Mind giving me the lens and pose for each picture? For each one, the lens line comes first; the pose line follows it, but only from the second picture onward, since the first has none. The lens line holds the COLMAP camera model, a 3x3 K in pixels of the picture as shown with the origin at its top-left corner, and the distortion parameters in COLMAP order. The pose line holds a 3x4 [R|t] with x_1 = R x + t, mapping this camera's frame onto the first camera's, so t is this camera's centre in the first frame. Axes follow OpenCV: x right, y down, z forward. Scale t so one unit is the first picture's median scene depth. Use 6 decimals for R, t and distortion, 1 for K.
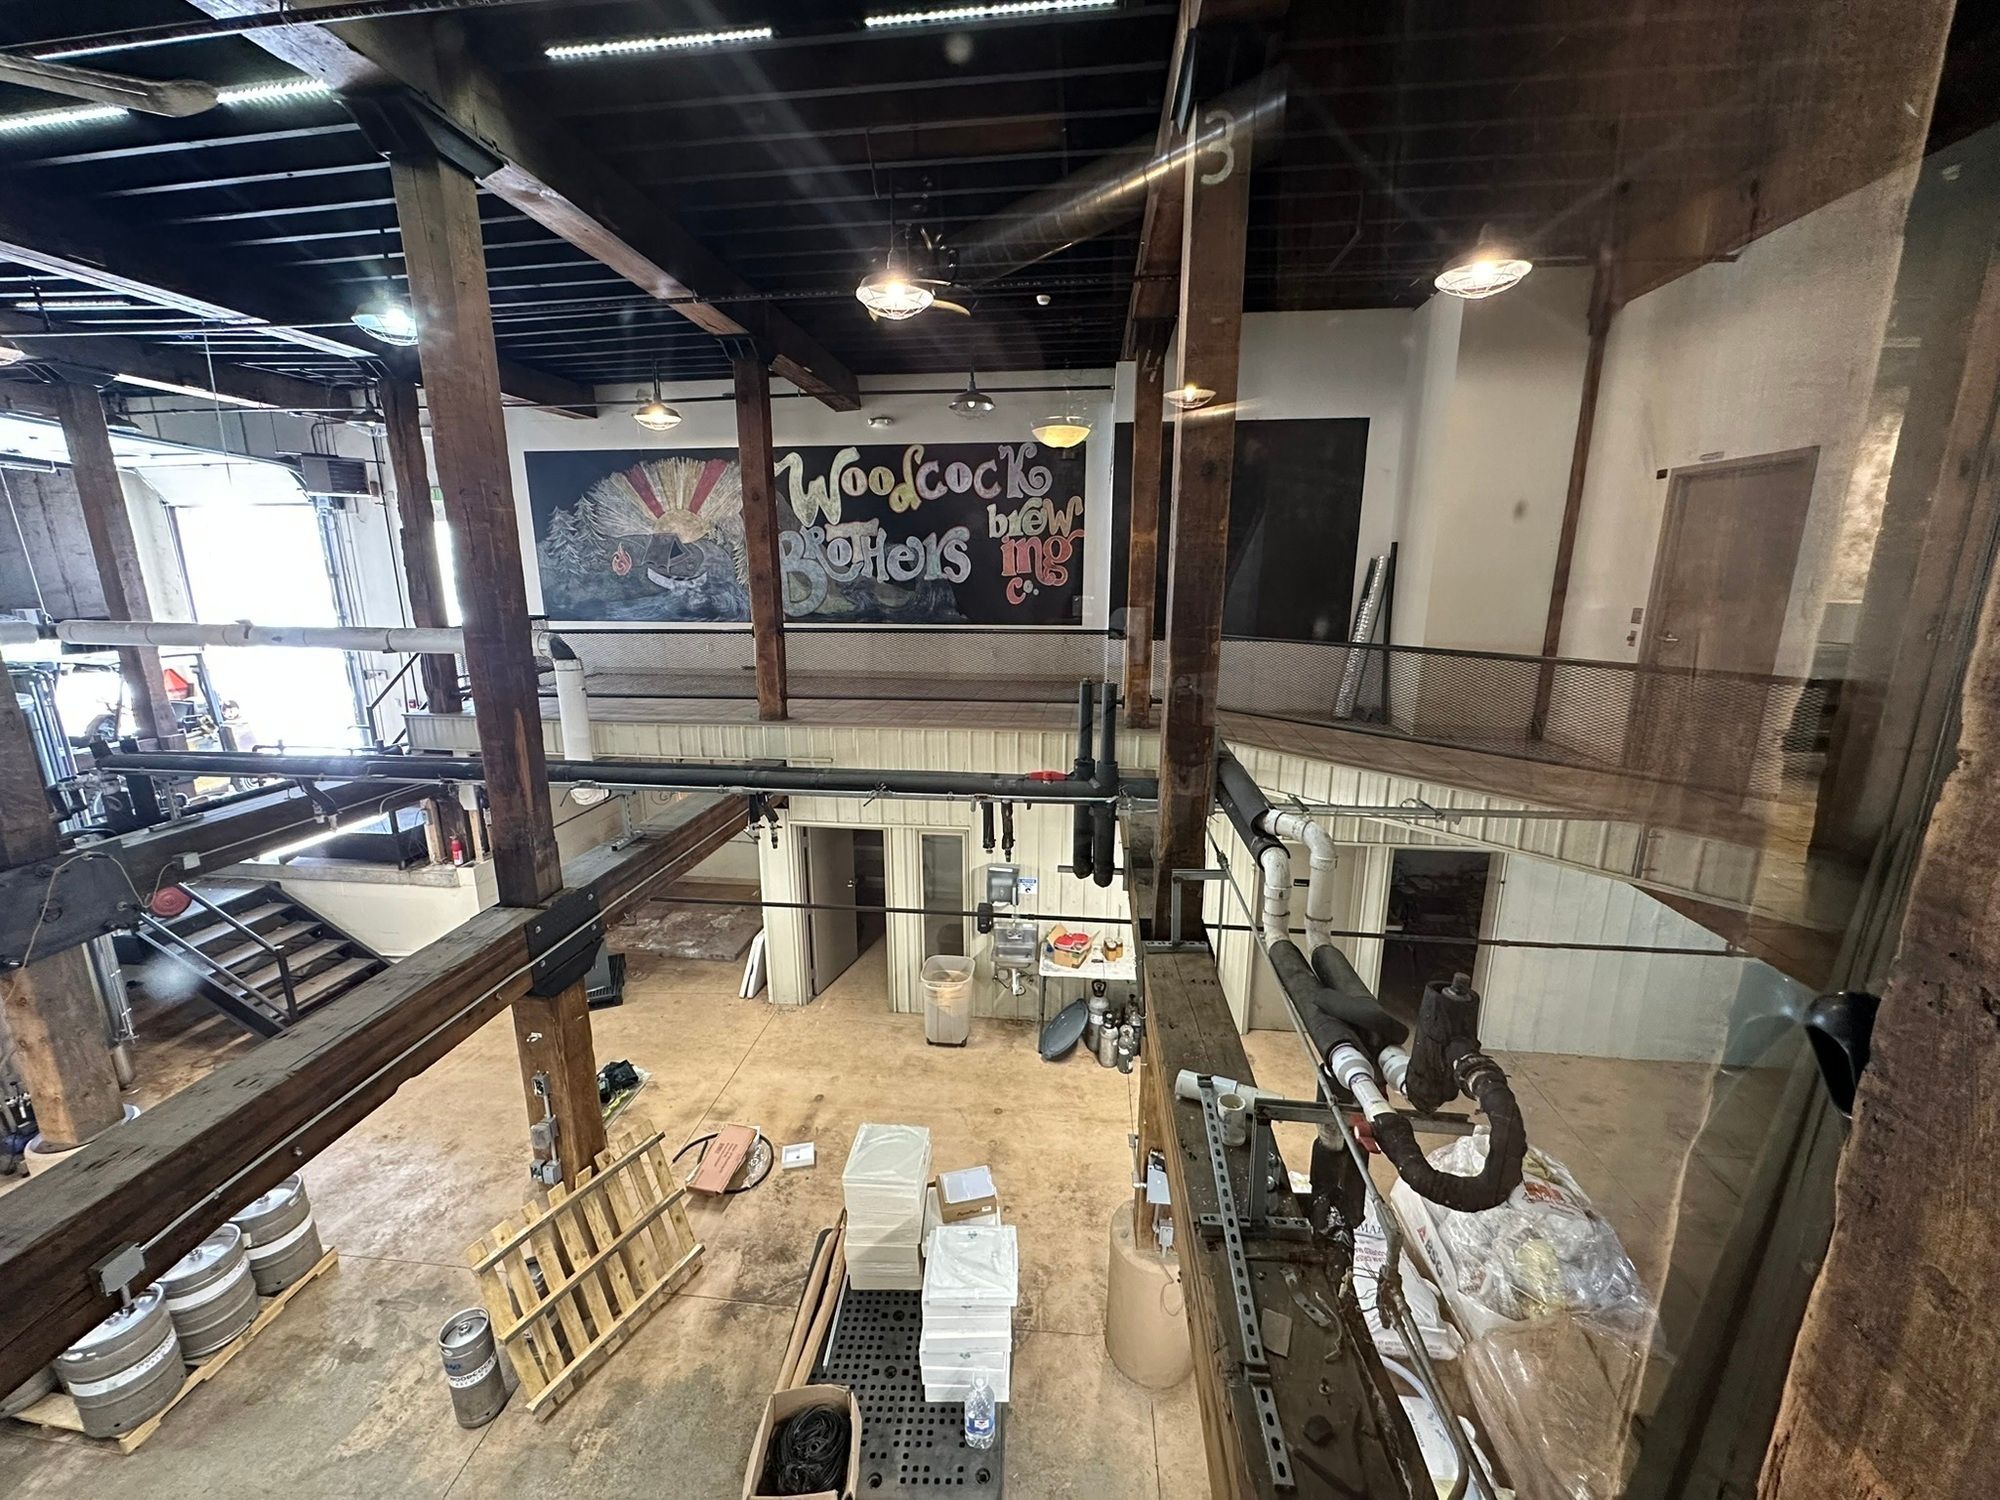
lens RADIAL K [[795.2, 0, 999.1], [0, 795.2, 749.6], [0, 0, 1]] dist [-0.005057, 0.001000]
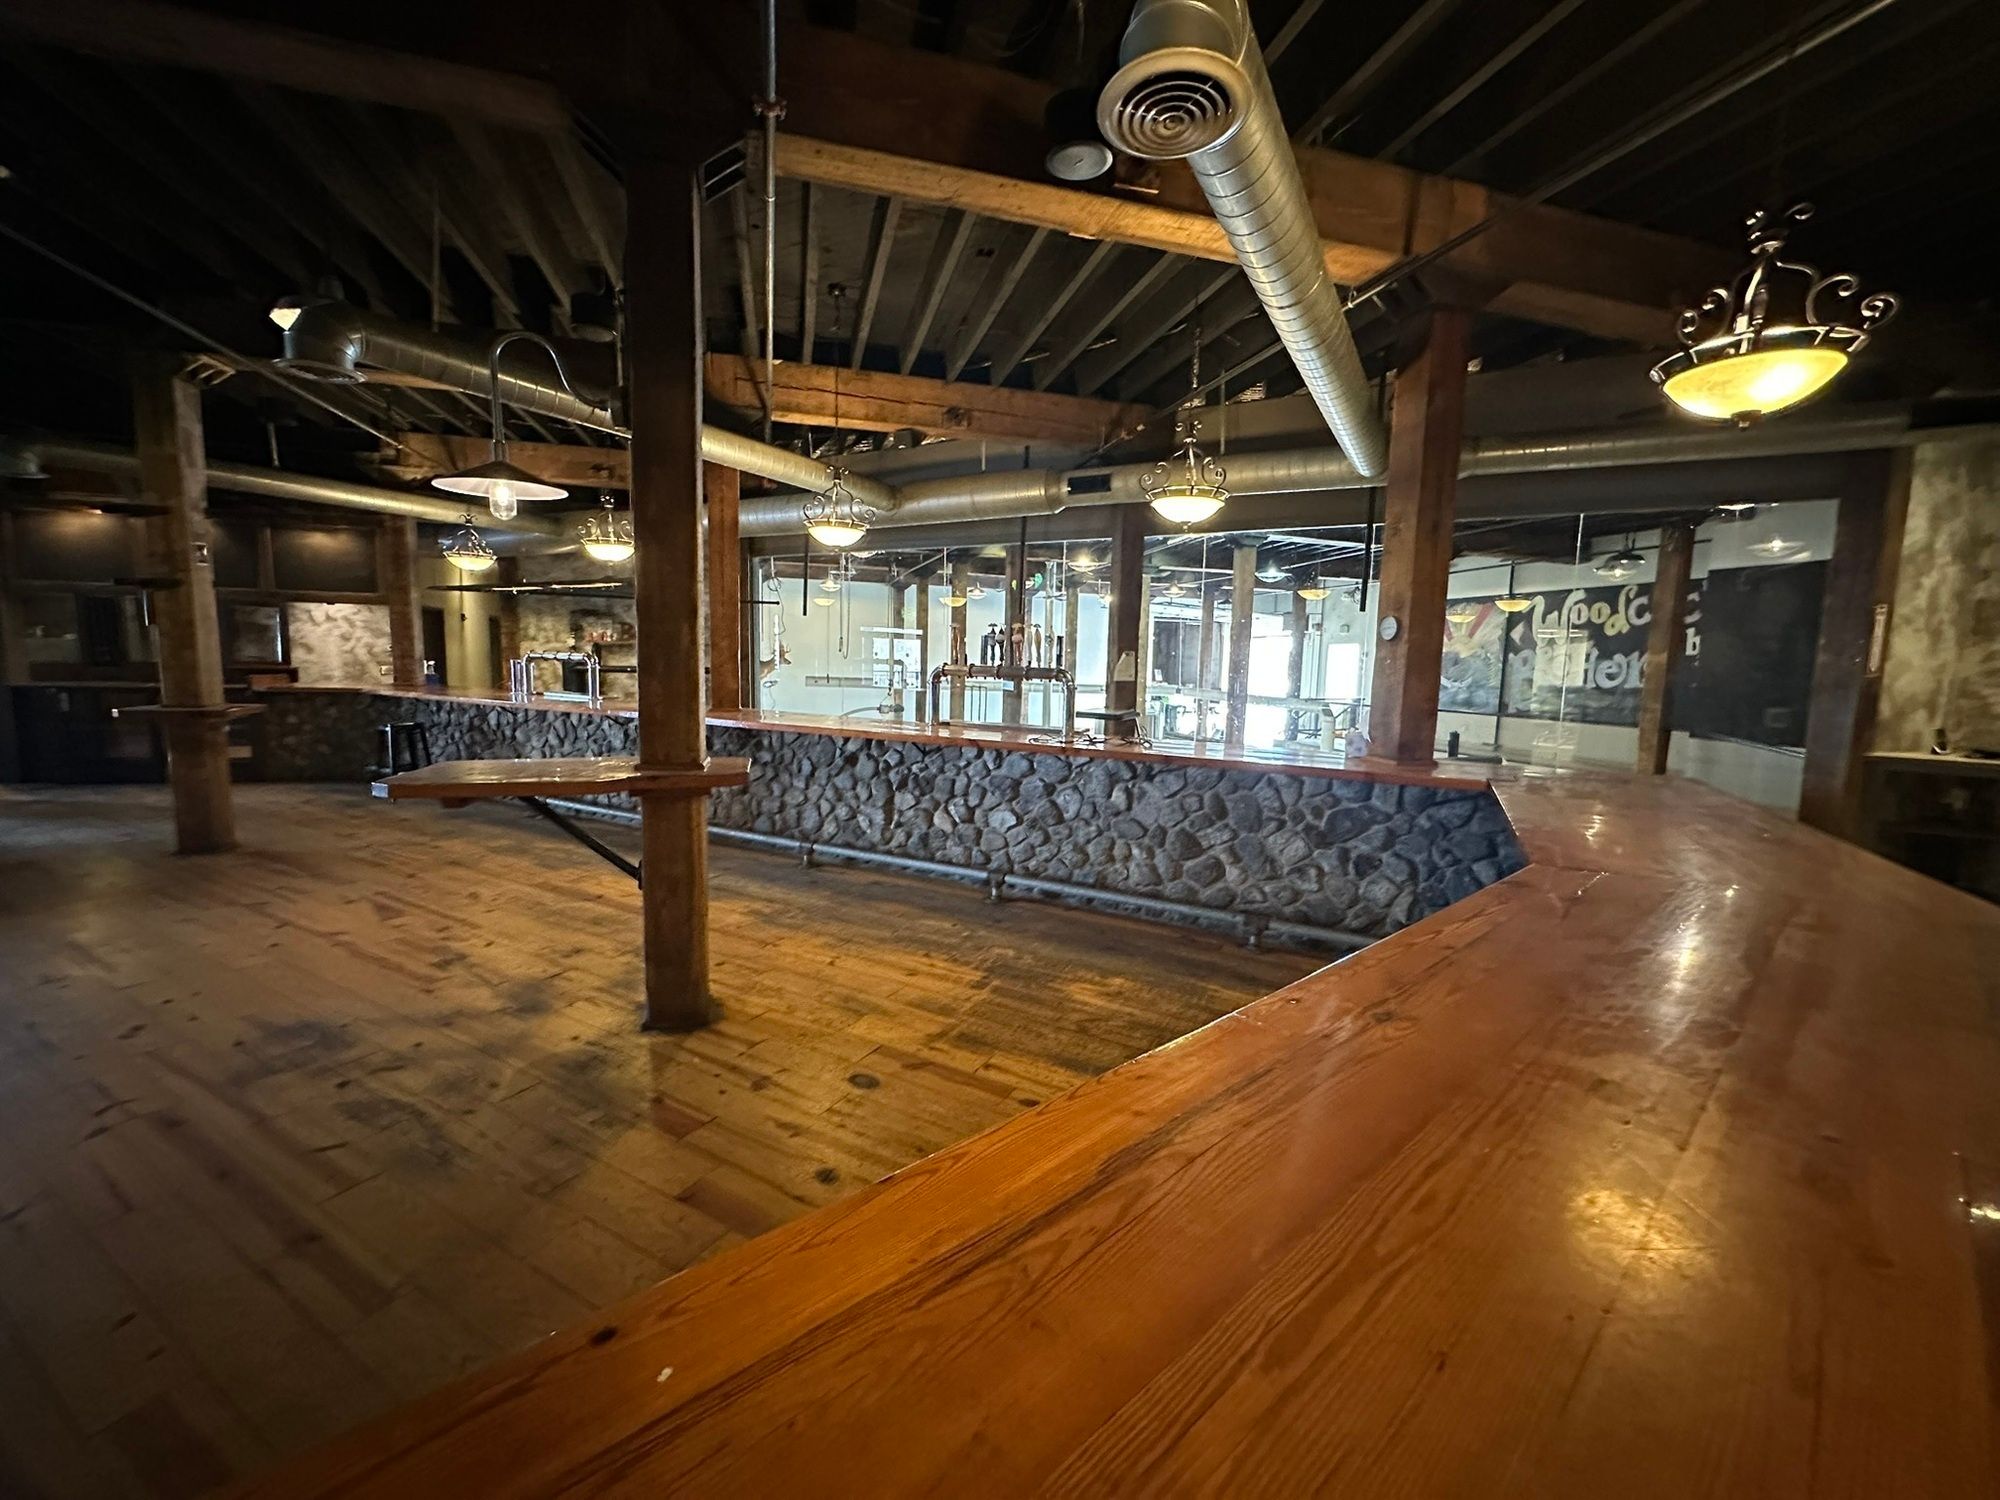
lens RADIAL K [[795.2, 0, 999.1], [0, 795.2, 749.6], [0, 0, 1]] dist [-0.005057, 0.001000]
pose [[0.382772, 0.113060, -0.916899, 0.707577], [-0.230689, 0.972740, 0.023642, 0.080425], [0.894577, 0.202469, 0.398419, -0.367450]]
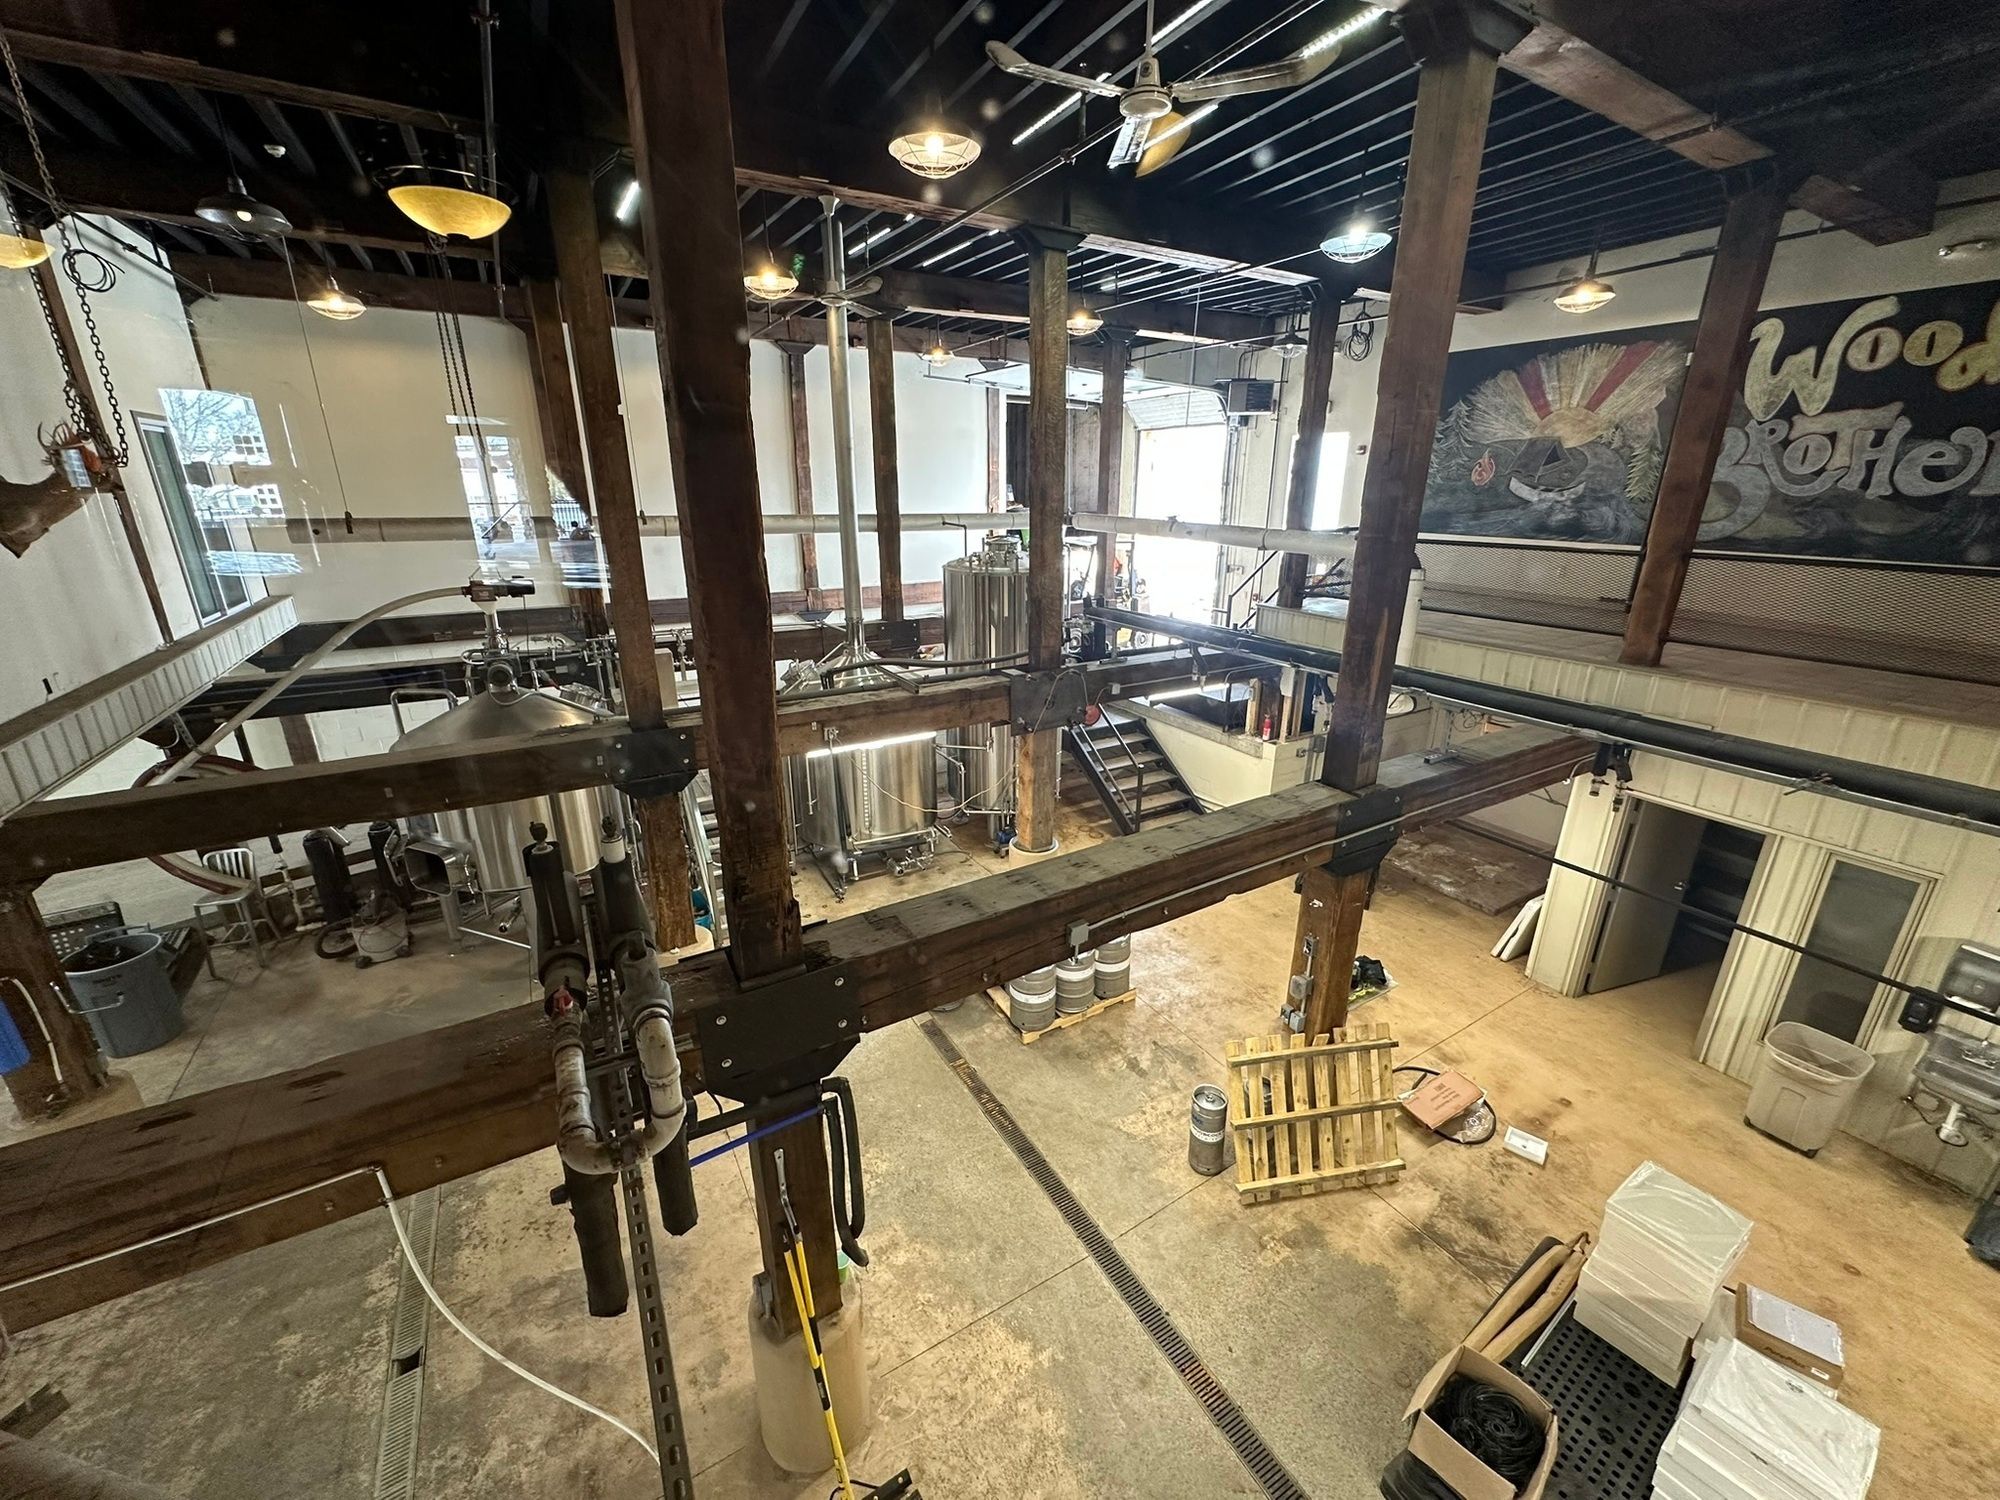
lens RADIAL K [[795.2, 0, 999.1], [0, 795.2, 749.6], [0, 0, 1]] dist [-0.005057, 0.001000]
pose [[0.601130, 0.257455, -0.756545, -0.028742], [-0.180089, 0.965976, 0.185631, 0.011508], [0.778596, 0.024657, 0.627041, -0.024242]]
